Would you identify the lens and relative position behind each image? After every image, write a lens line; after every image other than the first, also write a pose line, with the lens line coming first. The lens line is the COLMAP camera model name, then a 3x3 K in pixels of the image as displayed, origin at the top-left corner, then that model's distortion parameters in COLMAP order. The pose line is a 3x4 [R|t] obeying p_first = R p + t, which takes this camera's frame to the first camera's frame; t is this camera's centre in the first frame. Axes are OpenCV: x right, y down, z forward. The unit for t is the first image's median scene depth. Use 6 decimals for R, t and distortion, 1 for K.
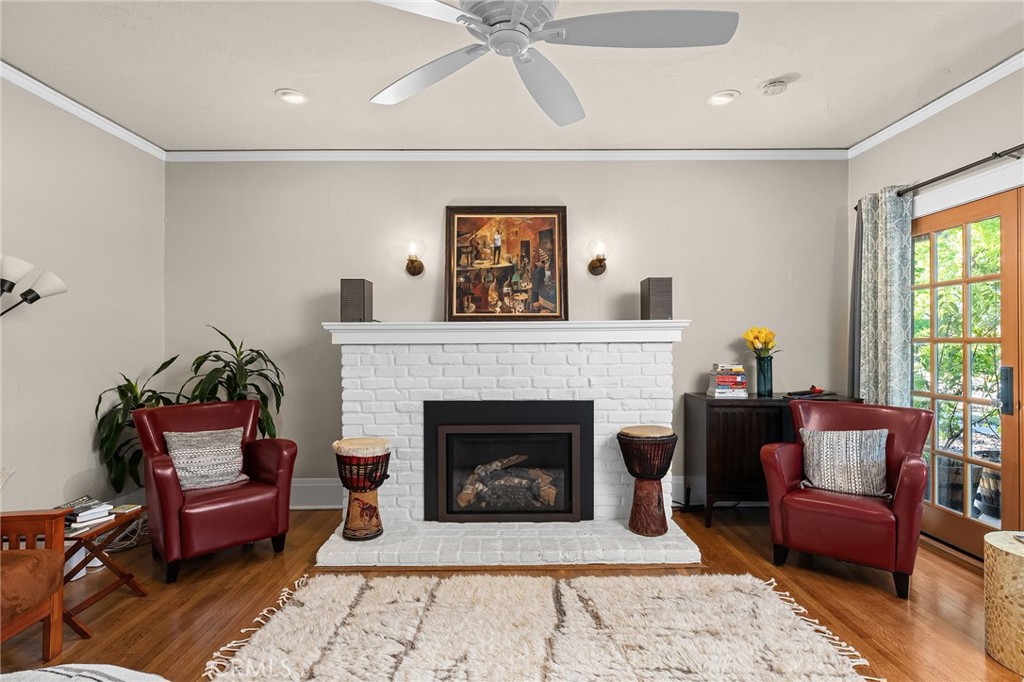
lens RADIAL K [[546.1, 0, 498.3], [0, 546.1, 341.1], [0, 0, 1]] dist [-0.004586, 0.000086]
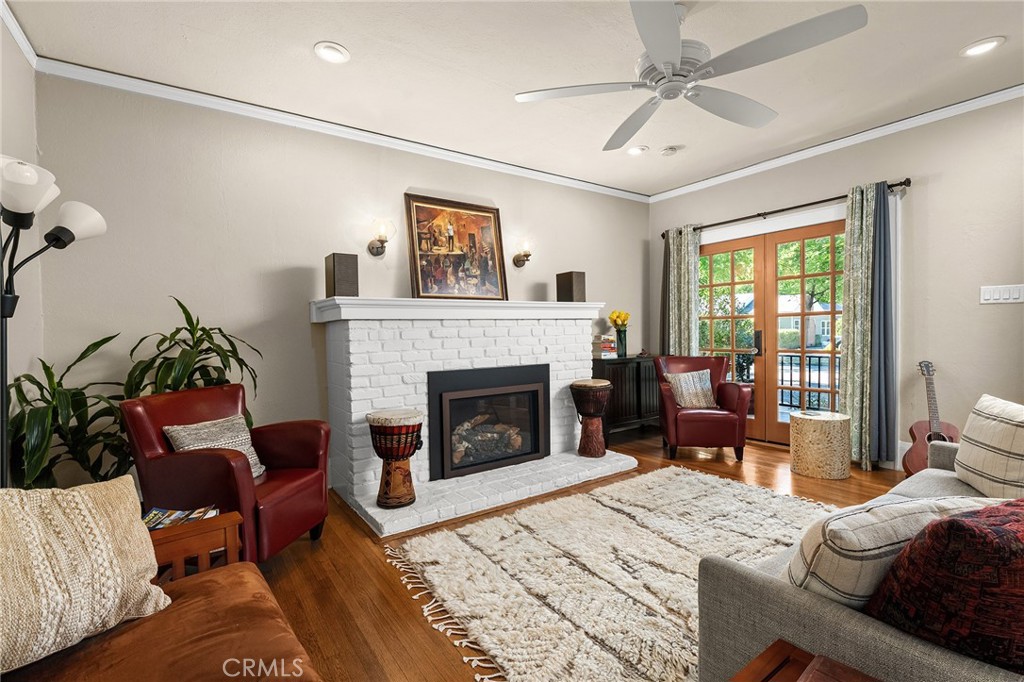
lens RADIAL K [[478.7, 0, 513.0], [0, 478.7, 343.9], [0, 0, 1]] dist [-0.002920, -0.000755]
pose [[0.812318, -0.025465, 0.582658, -0.533167], [0.014922, 0.999627, 0.022884, 0.033804], [-0.583023, -0.009895, 0.812395, 0.124993]]
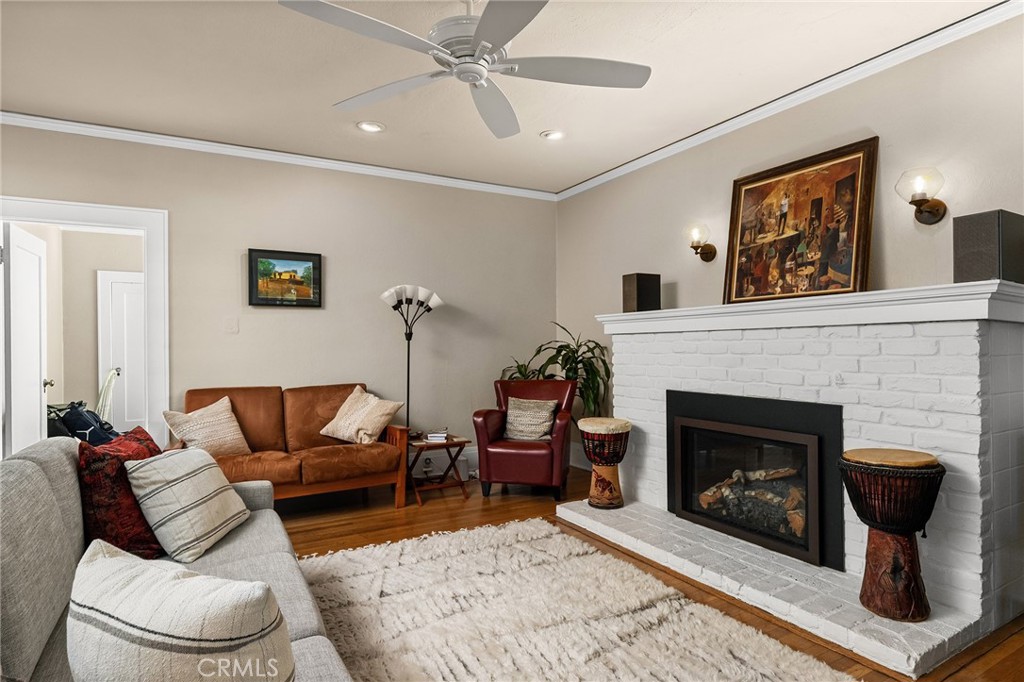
lens RADIAL K [[546.1, 0, 505.3], [0, 546.1, 339.8], [0, 0, 1]] dist [-0.004586, 0.000086]
pose [[0.493474, -0.008780, -0.869716, 0.559896], [0.005317, 0.999961, -0.007079, 0.023924], [0.869744, -0.001131, 0.493502, 0.249866]]
